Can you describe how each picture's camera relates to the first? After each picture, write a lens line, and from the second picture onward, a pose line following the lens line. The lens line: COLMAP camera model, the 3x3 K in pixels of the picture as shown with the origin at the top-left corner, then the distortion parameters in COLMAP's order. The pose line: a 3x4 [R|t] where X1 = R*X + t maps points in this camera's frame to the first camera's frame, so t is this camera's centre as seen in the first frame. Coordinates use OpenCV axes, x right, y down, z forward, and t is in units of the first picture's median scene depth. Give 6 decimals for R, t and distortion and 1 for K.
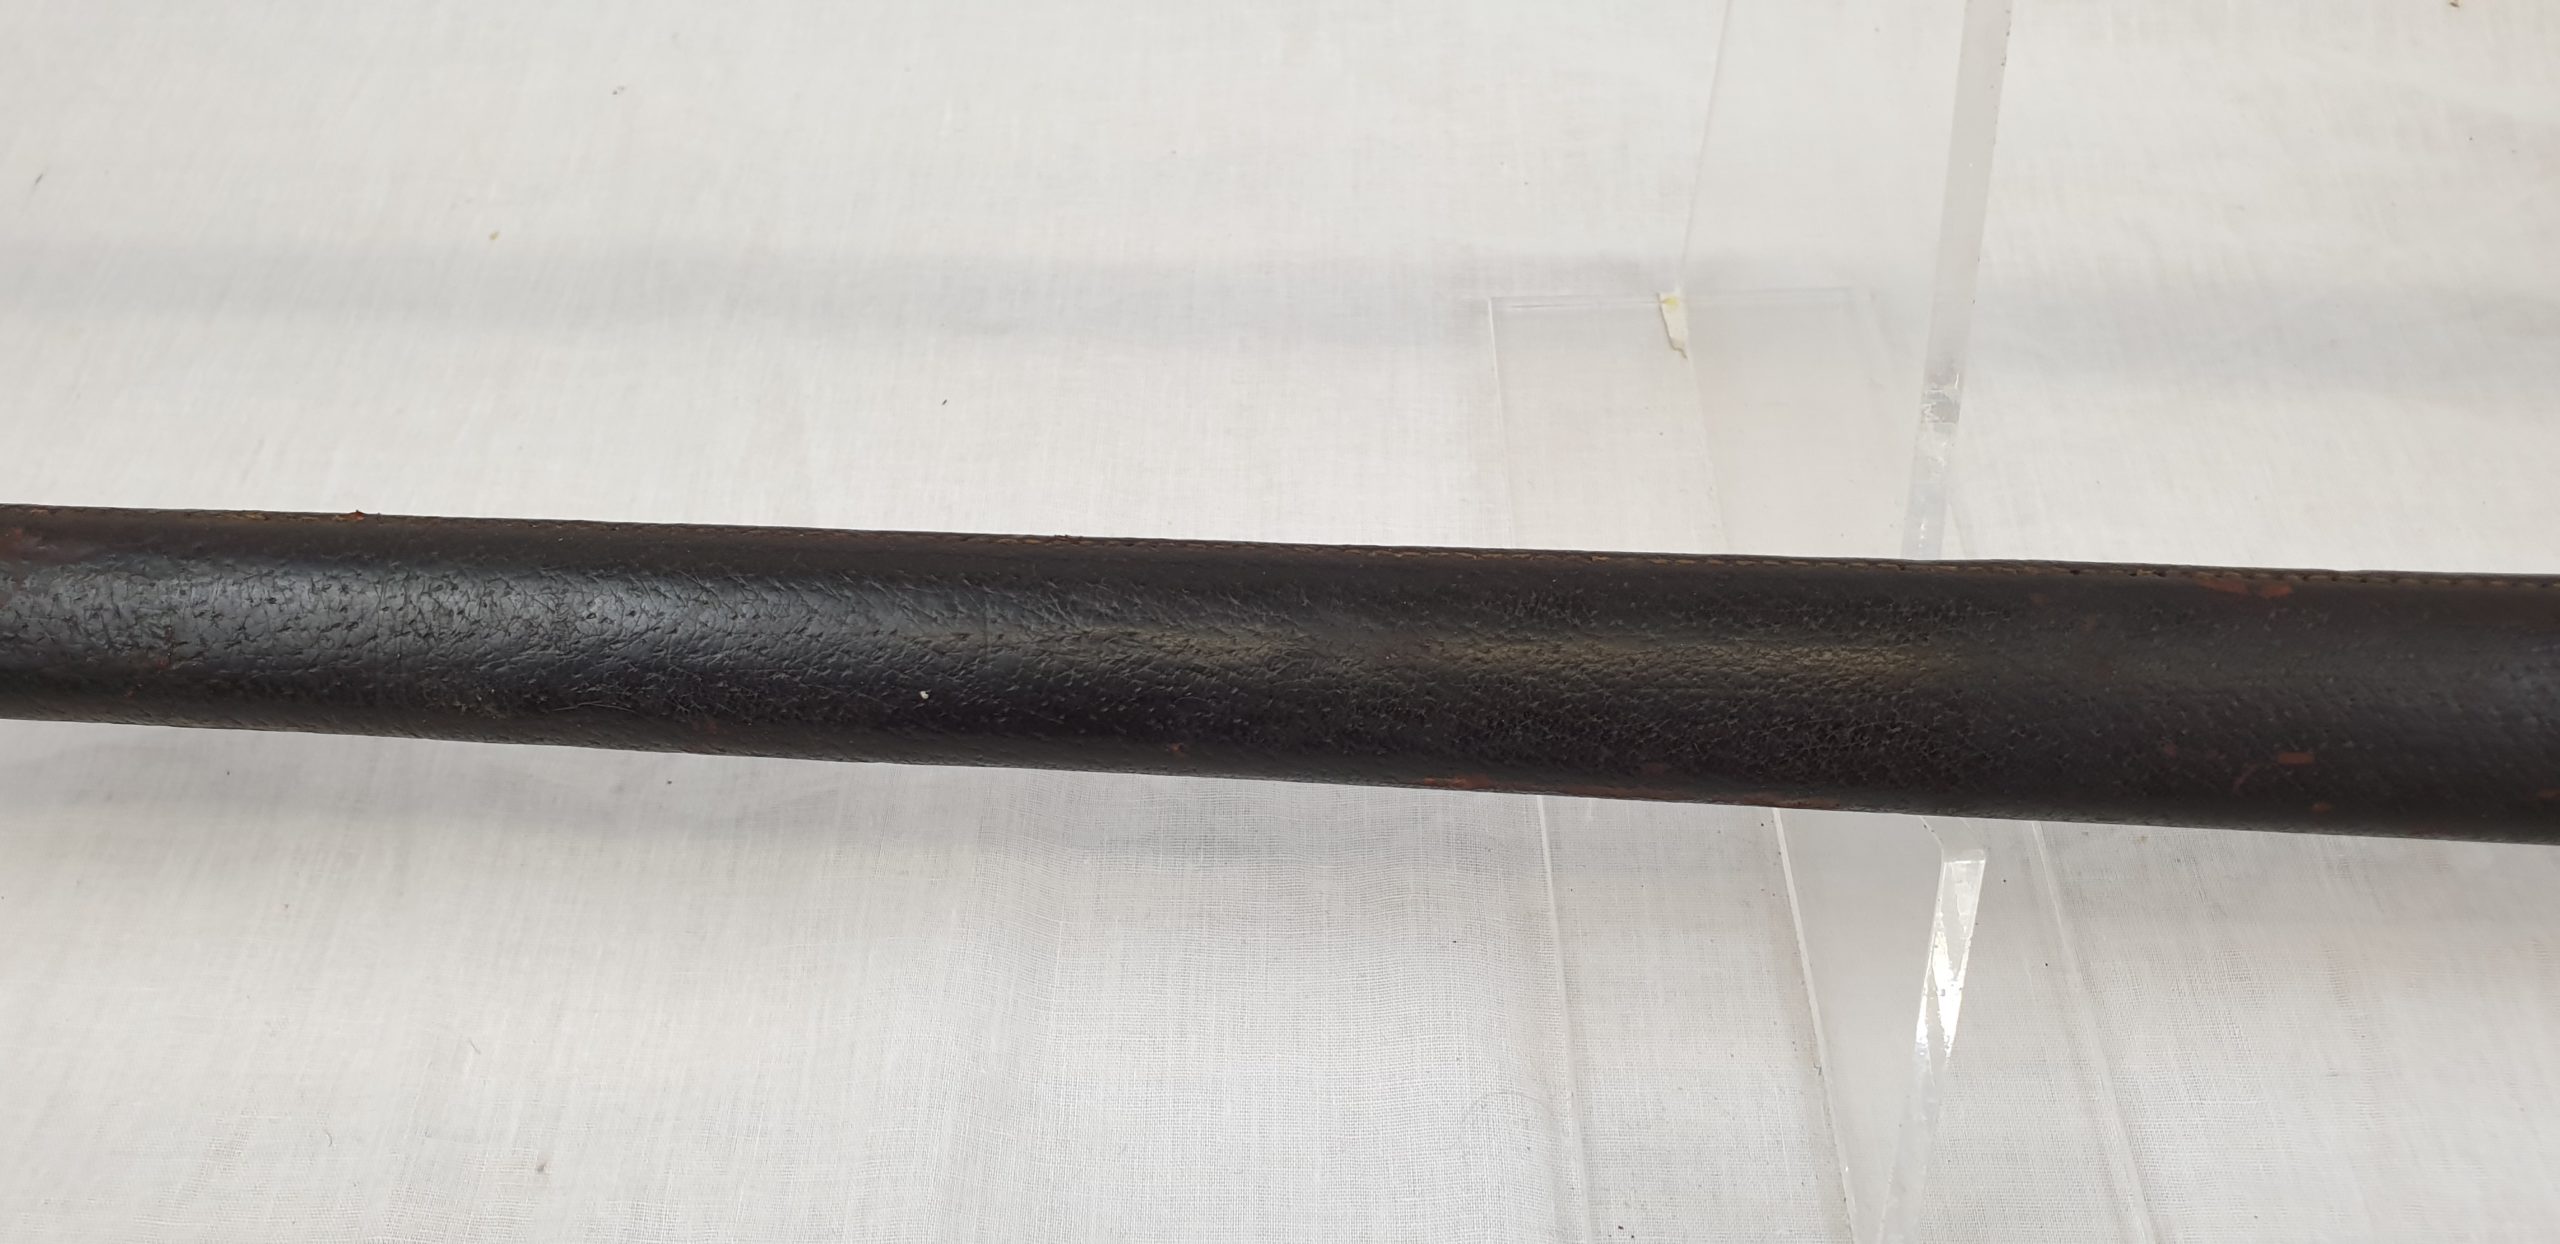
lens RADIAL K [[2029.9, 0, 1285.4], [0, 2029.9, 641.6], [0, 0, 1]] dist [0.025271, -0.045978]
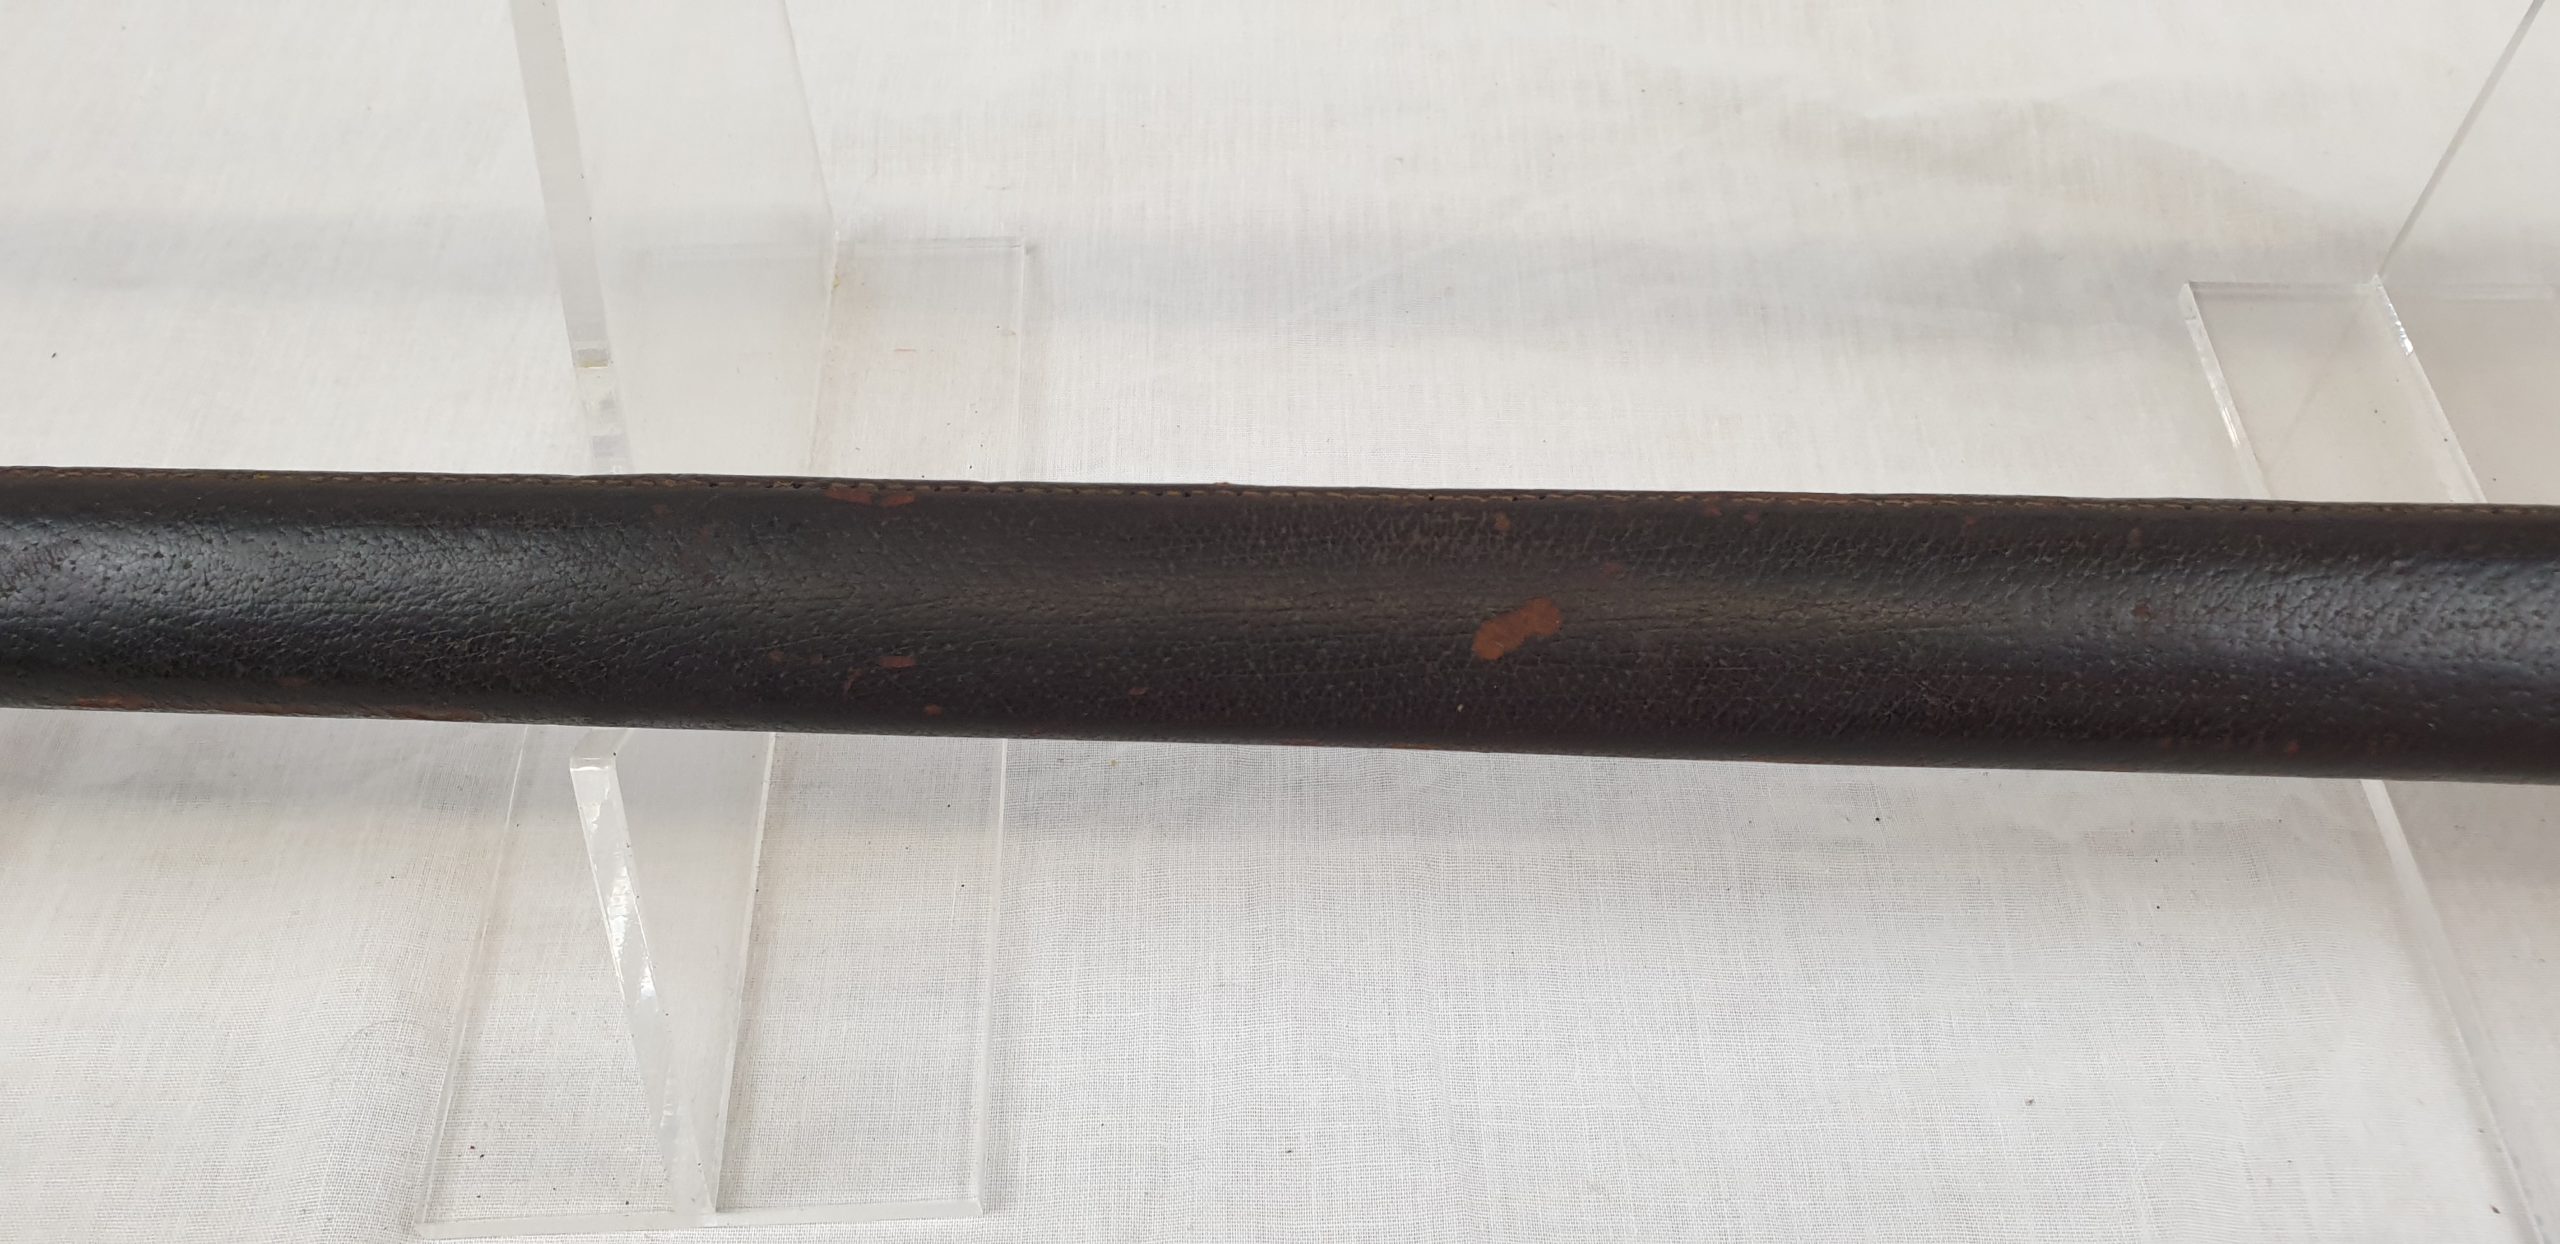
lens RADIAL K [[2029.9, 0, 1291.1], [0, 2029.9, 677.6], [0, 0, 1]] dist [0.025271, -0.045978]
pose [[0.998930, -0.014290, 0.043990, 0.507006], [0.013597, 0.999779, 0.016019, 0.040148], [-0.044210, -0.015404, 0.998904, -0.026737]]
